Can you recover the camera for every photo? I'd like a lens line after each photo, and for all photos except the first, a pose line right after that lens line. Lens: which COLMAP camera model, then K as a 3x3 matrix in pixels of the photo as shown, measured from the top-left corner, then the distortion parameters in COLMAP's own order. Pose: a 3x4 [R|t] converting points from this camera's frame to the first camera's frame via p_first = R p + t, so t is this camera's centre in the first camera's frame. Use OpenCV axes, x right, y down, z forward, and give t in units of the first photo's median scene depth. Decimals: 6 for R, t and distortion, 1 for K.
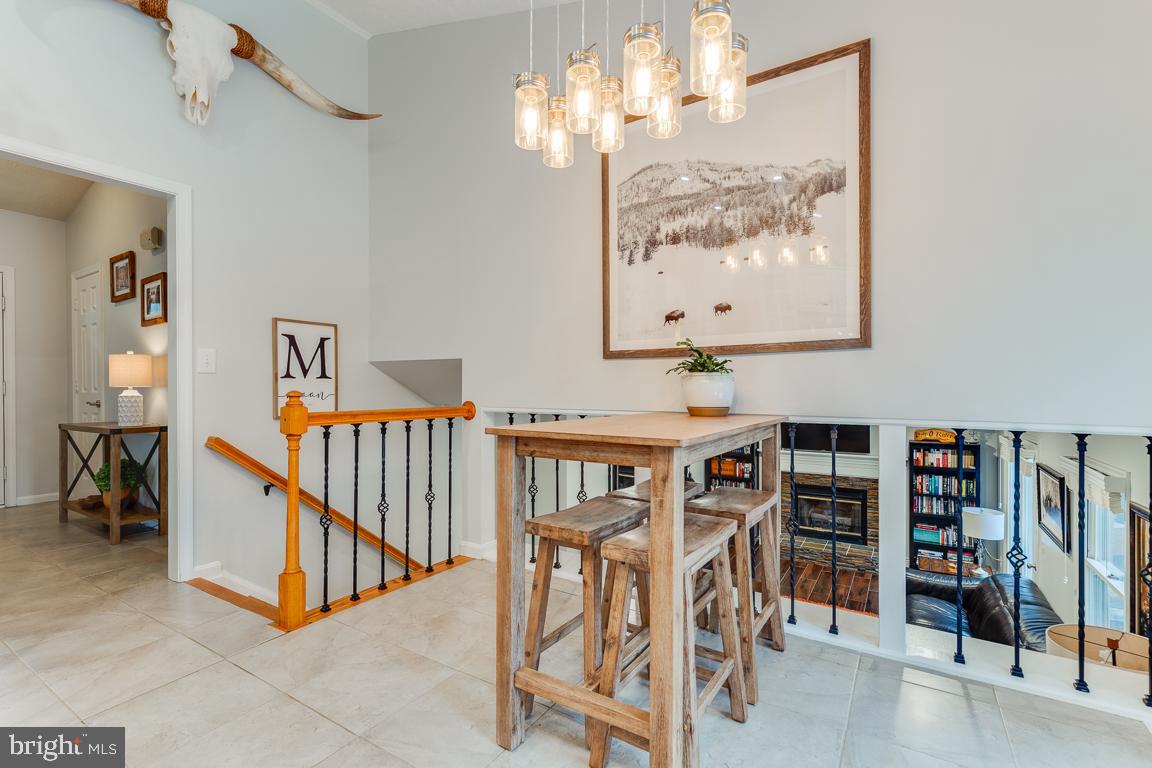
lens RADIAL K [[524.0, 0, 576.5], [0, 524.0, 390.2], [0, 0, 1]] dist [0.003893, -0.000523]
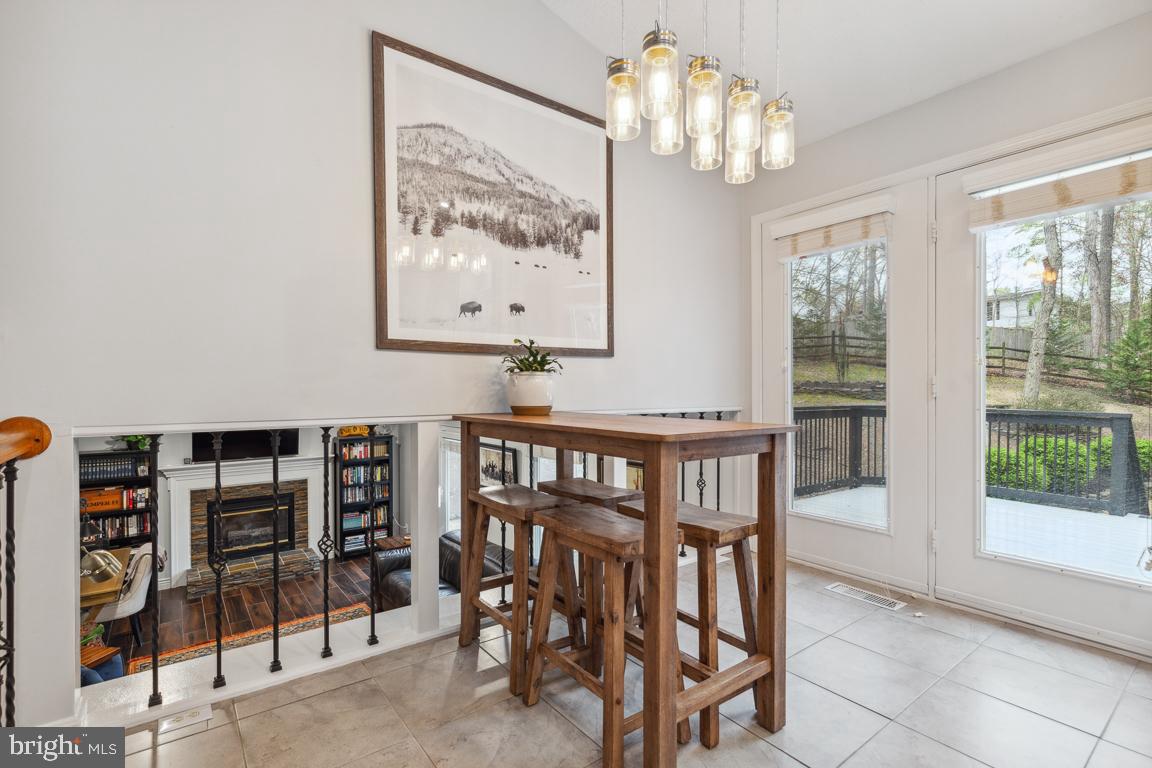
lens RADIAL K [[533.1, 0, 580.6], [0, 533.1, 392.4], [0, 0, 1]] dist [0.001734, -0.001195]
pose [[0.343340, -0.009989, 0.939158, -0.562091], [0.006371, 0.999945, 0.008306, -0.001936], [-0.939190, 0.003132, 0.343385, 0.465052]]
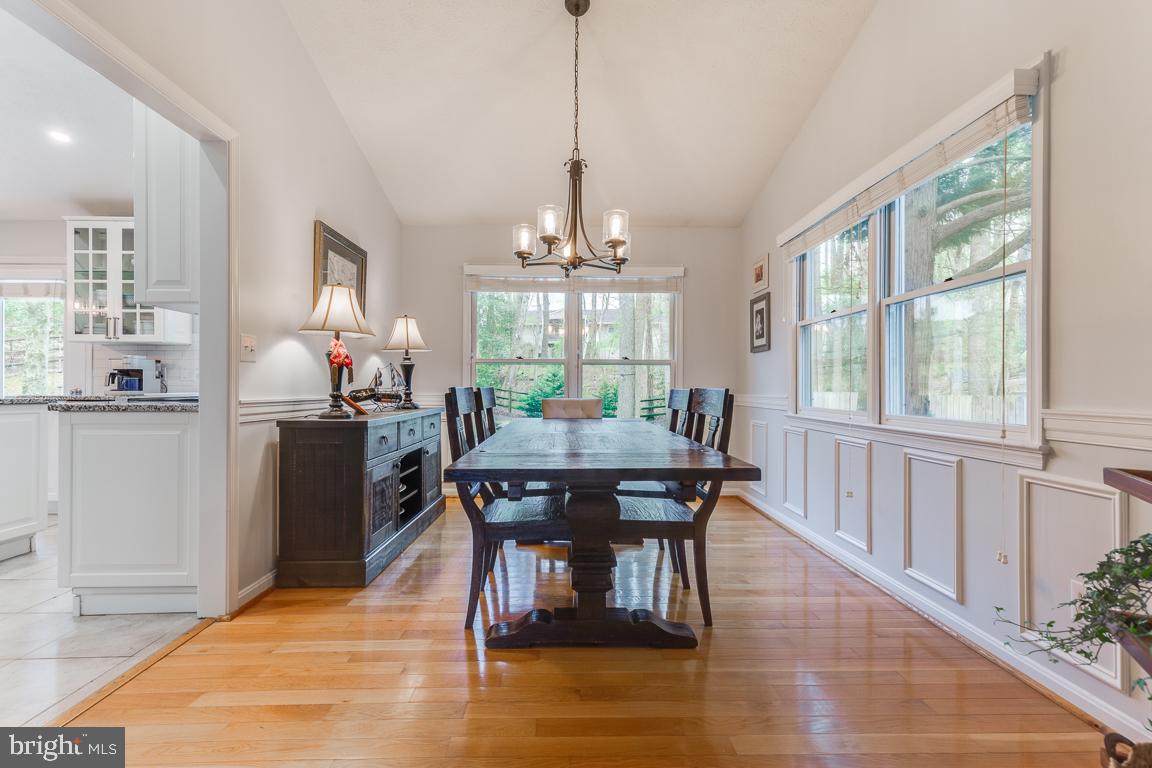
lens RADIAL K [[524.0, 0, 582.3], [0, 524.0, 386.0], [0, 0, 1]] dist [0.003893, -0.000523]
pose [[-0.574654, -0.001805, 0.818394, -1.996186], [0.001066, 0.999995, 0.002954, 0.018836], [-0.818396, 0.002570, -0.574649, -0.442141]]
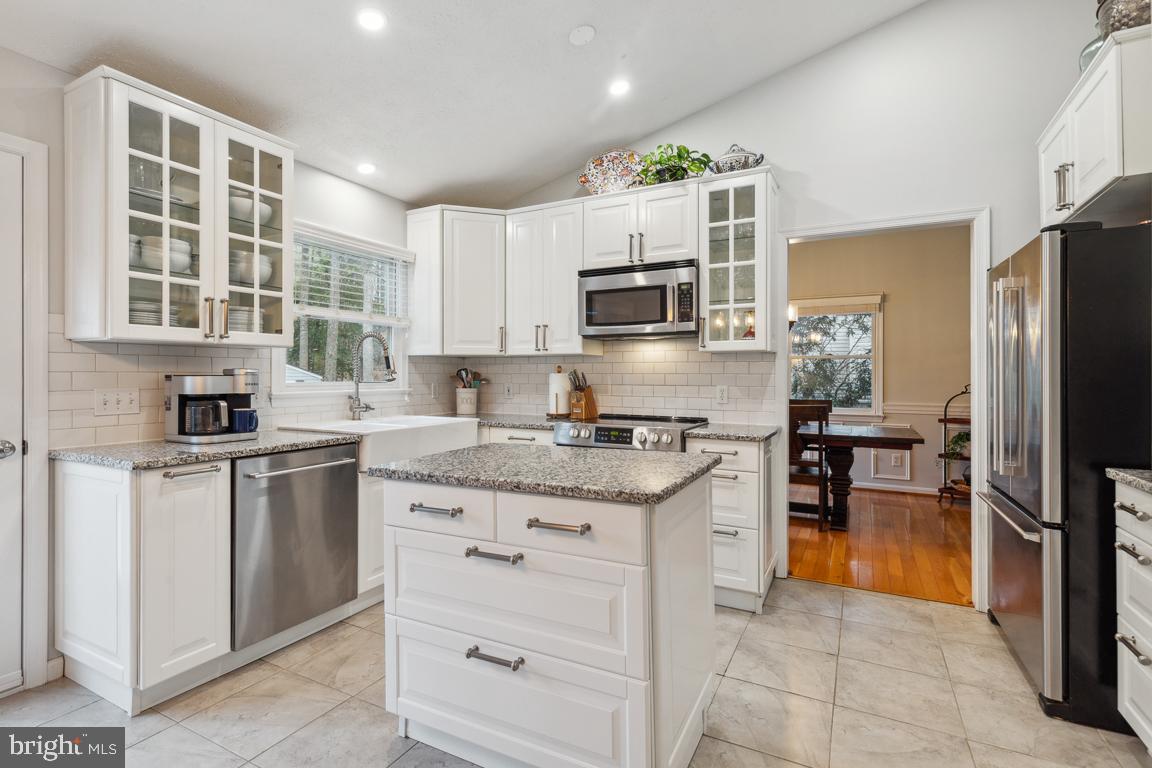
lens RADIAL K [[533.1, 0, 580.3], [0, 533.1, 377.6], [0, 0, 1]] dist [0.001734, -0.001195]
pose [[-0.995659, -0.003313, -0.093019, -0.349053], [-0.004115, 0.999956, 0.008430, -0.068585], [0.092987, 0.008777, -0.995629, 0.759653]]
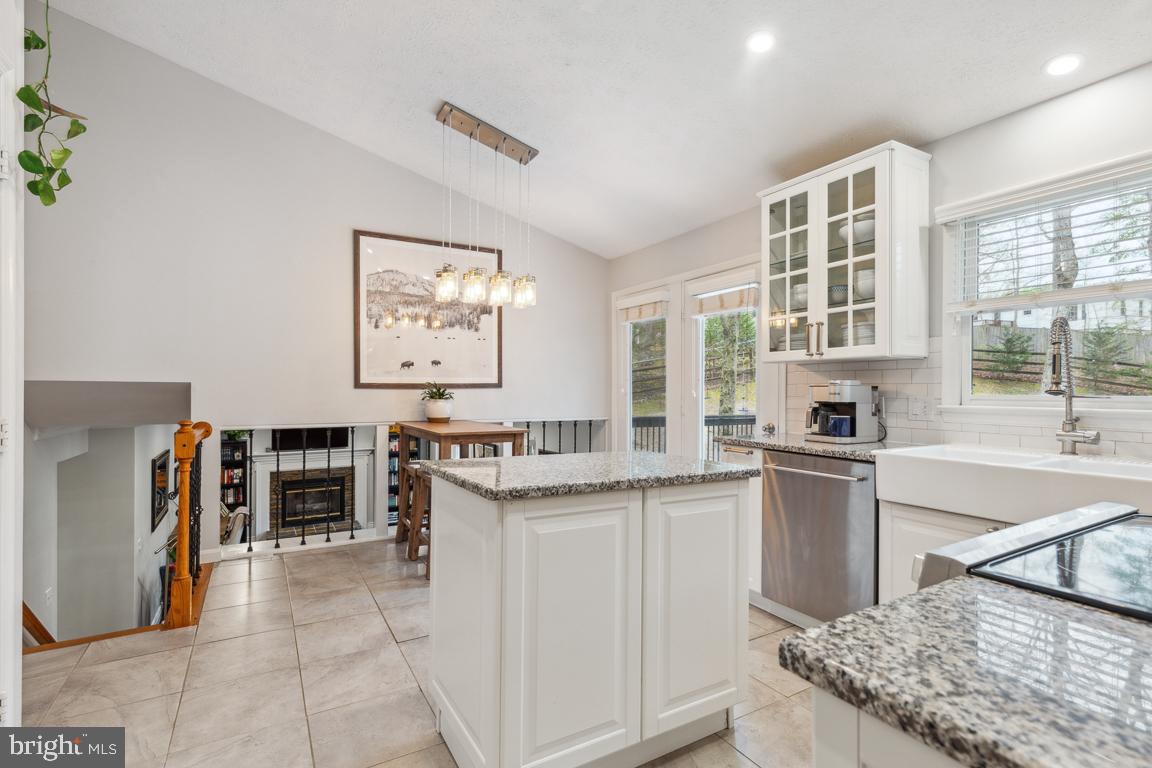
lens RADIAL K [[533.1, 0, 581.2], [0, 533.1, 388.4], [0, 0, 1]] dist [0.001734, -0.001195]
pose [[0.443783, 0.002321, 0.896131, -1.012500], [0.000269, 0.999996, -0.002724, -0.054268], [-0.896134, 0.001450, 0.443780, -0.241887]]
